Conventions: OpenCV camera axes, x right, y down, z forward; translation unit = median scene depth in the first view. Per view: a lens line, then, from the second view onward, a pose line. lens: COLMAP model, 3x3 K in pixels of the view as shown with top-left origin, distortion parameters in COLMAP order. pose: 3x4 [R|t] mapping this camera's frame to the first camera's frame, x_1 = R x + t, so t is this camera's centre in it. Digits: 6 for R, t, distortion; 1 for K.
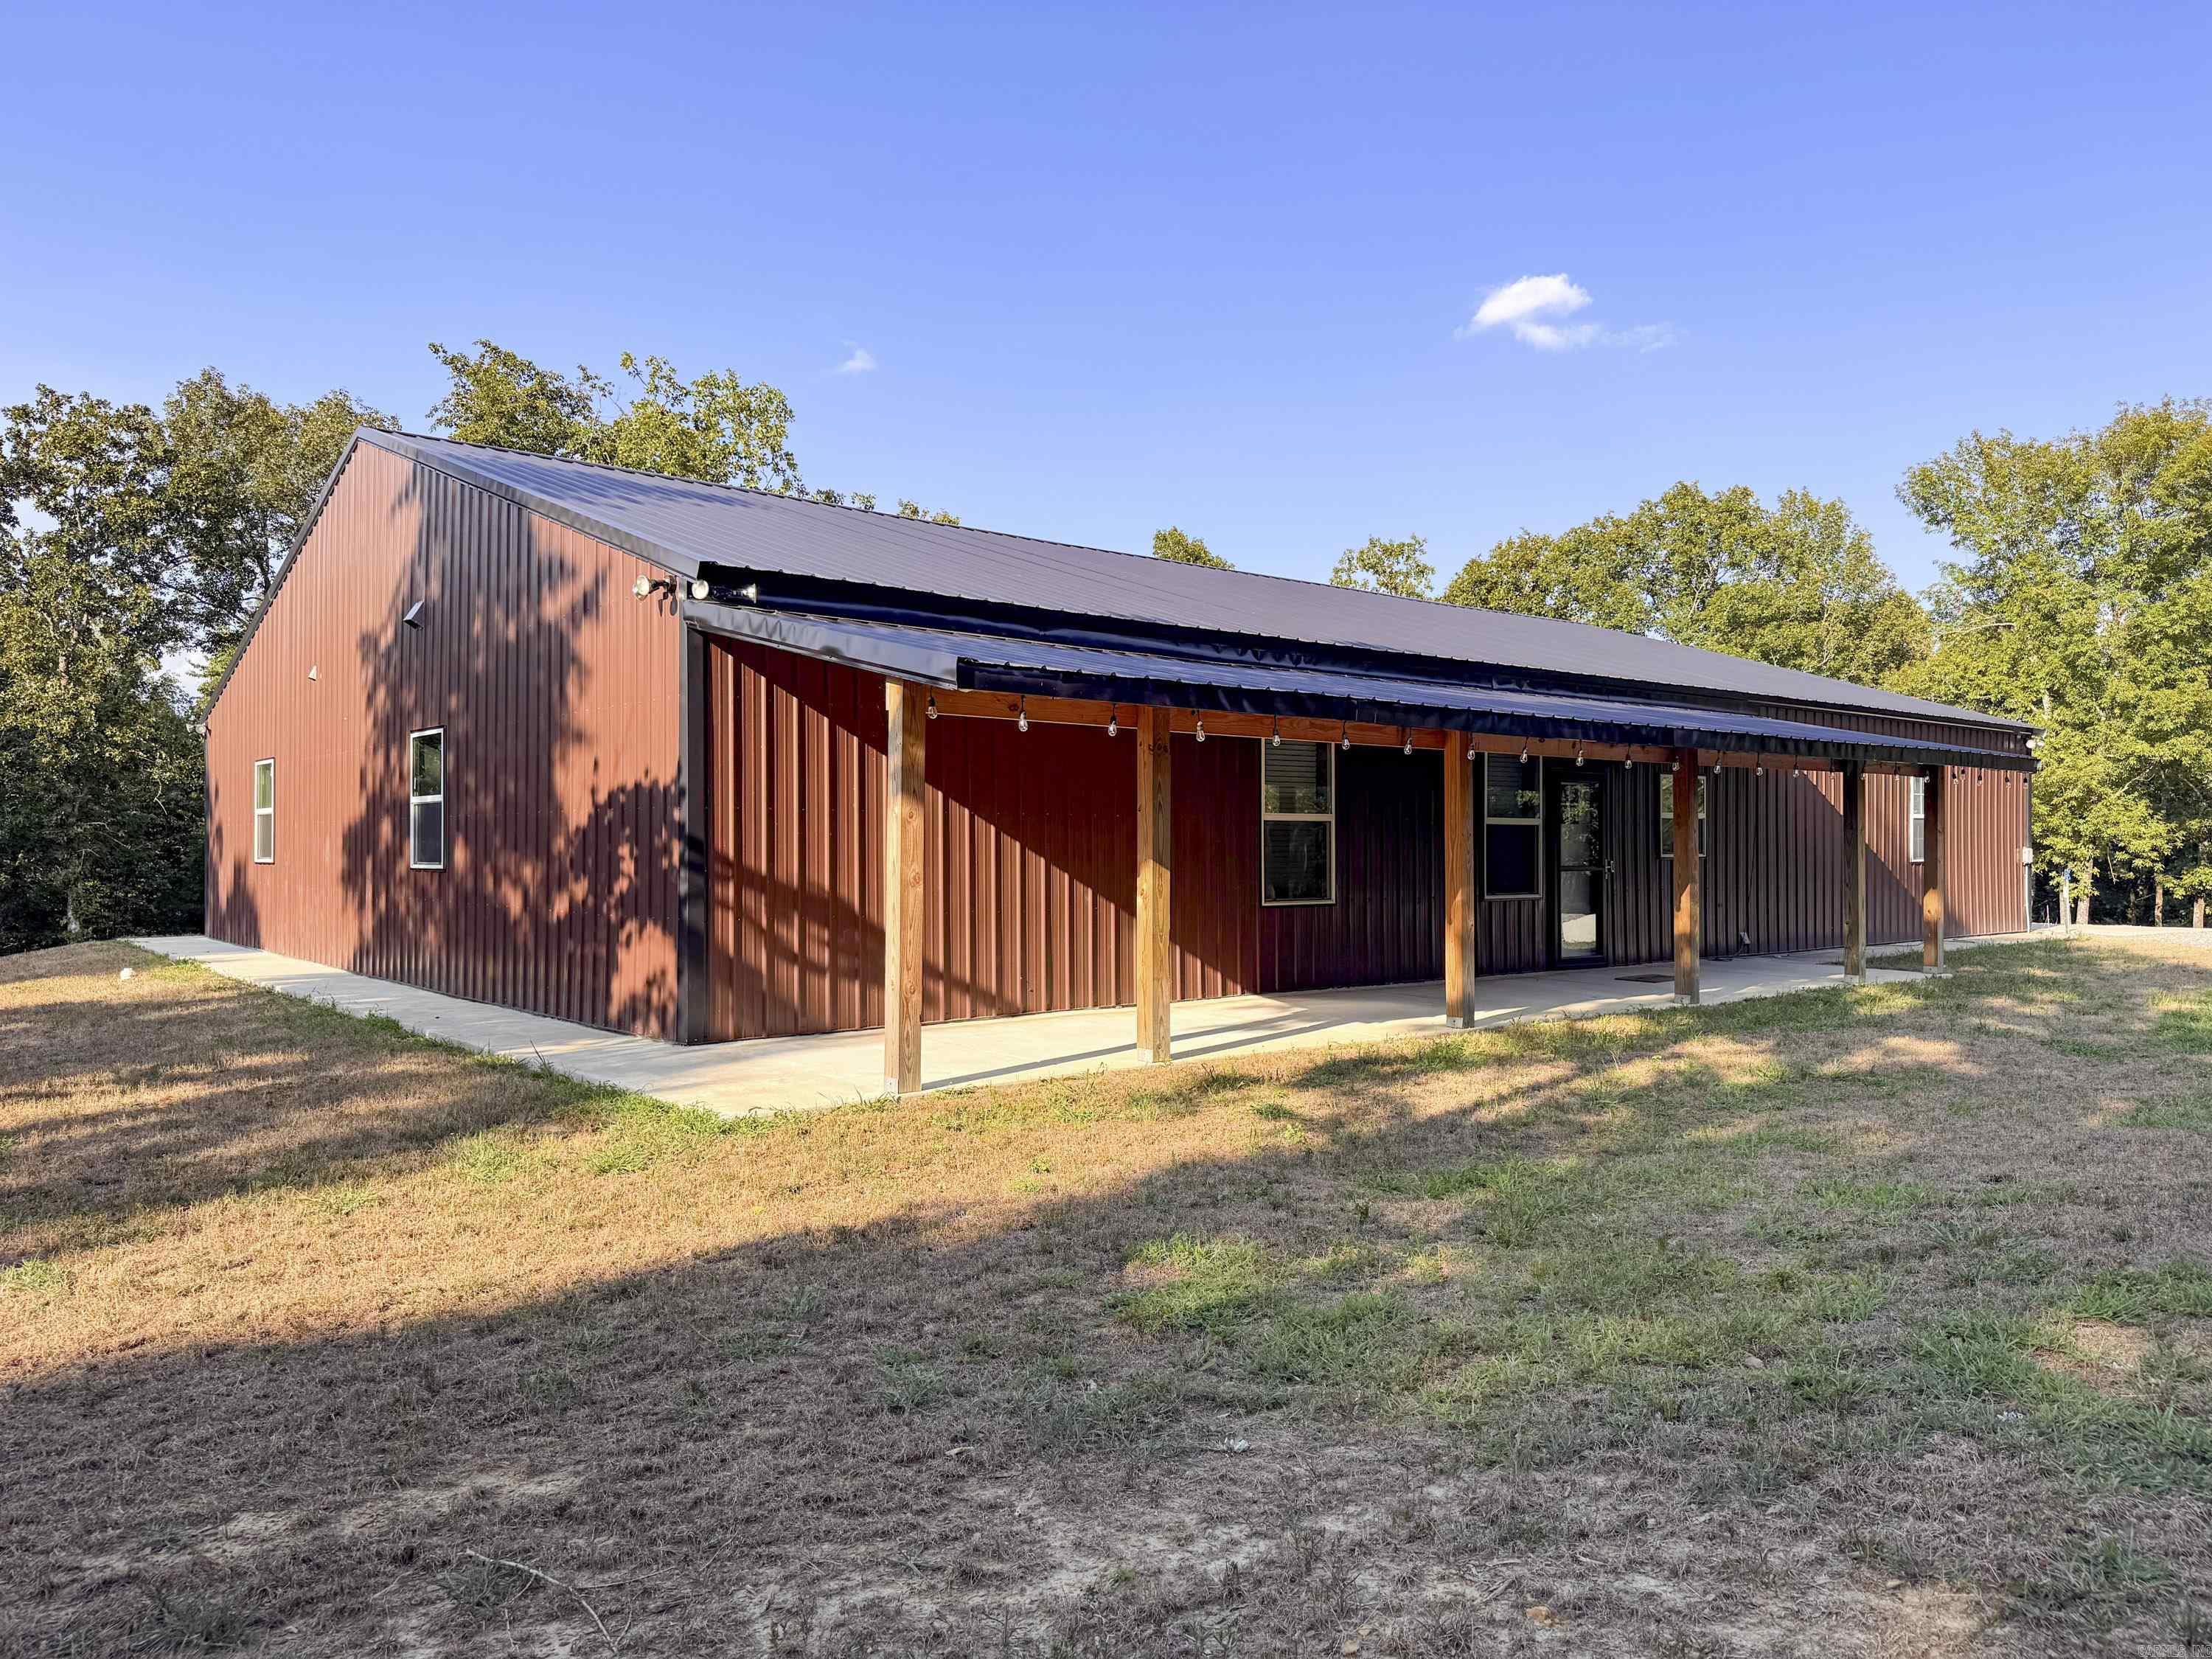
lens RADIAL K [[1526.7, 0, 1106.0], [0, 1526.7, 829.5], [0, 0, 1]] dist [-0.039377, -0.002242]
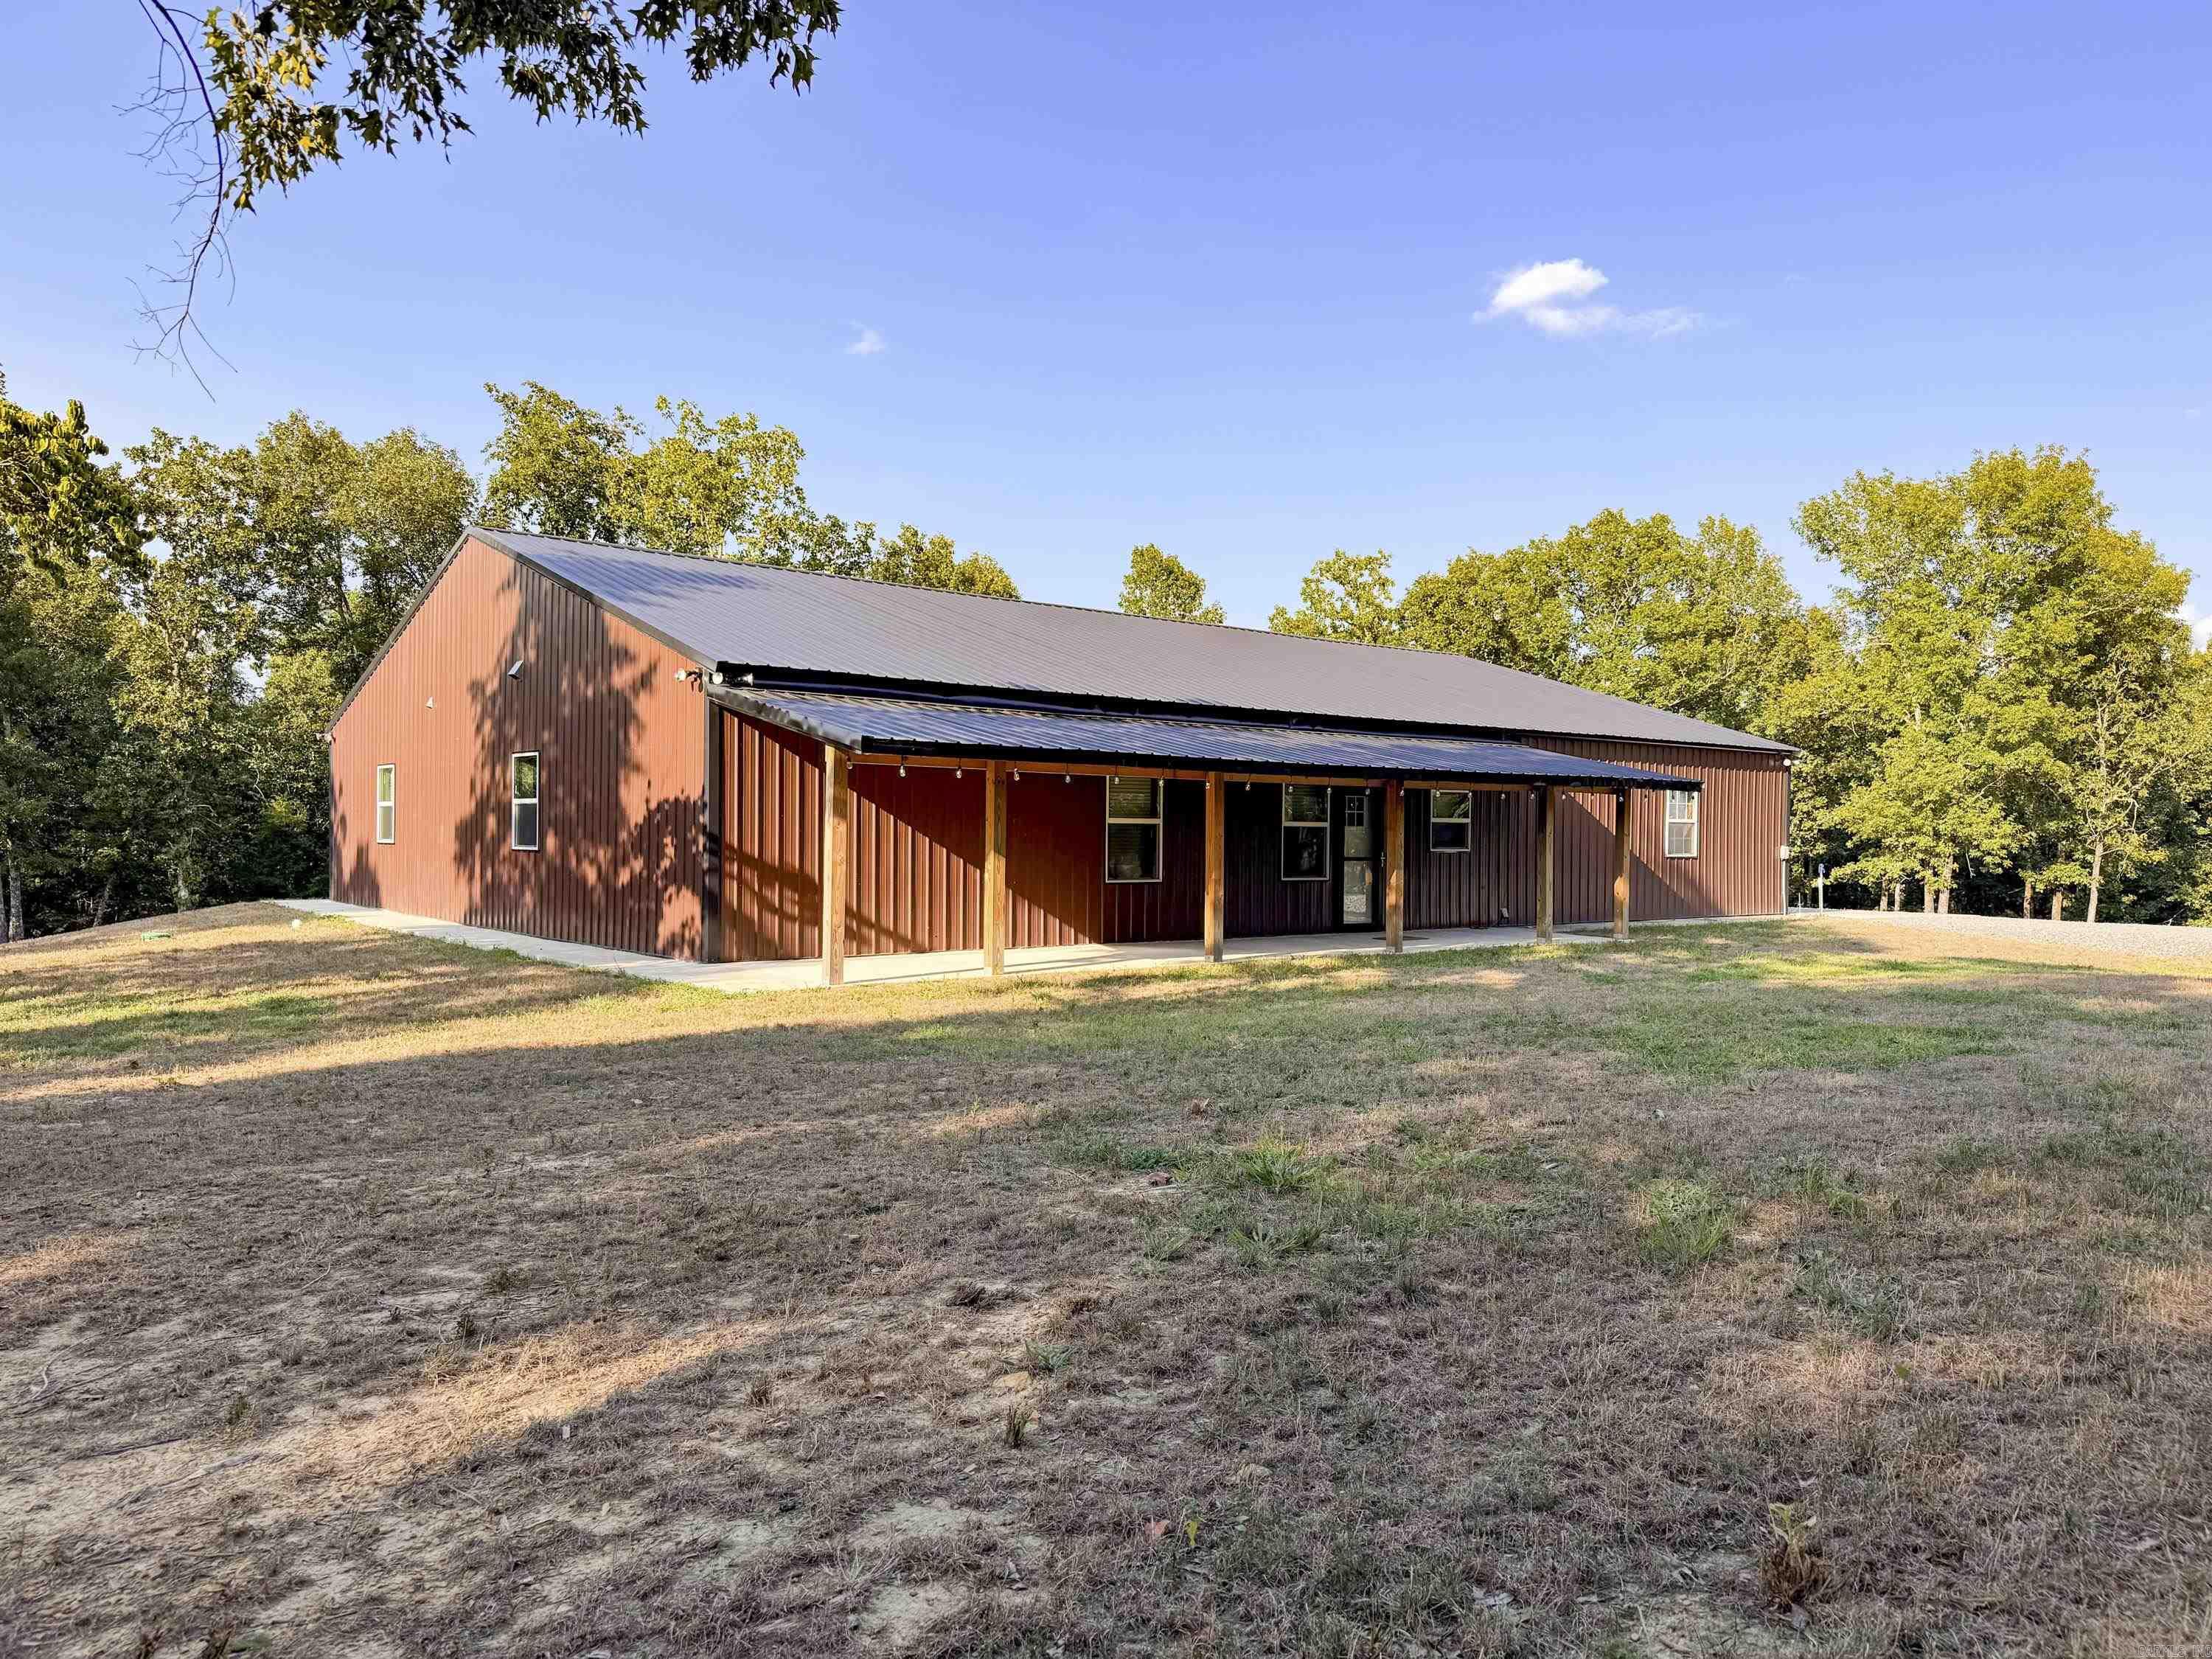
lens RADIAL K [[1539.2, 0, 1106.0], [0, 1539.2, 829.5], [0, 0, 1]] dist [0.007615, -0.074737]
pose [[0.999814, 0.011228, -0.015685, 0.090044], [-0.011056, 0.999878, 0.011054, -0.011662], [0.015807, -0.010878, 0.999816, -0.326913]]
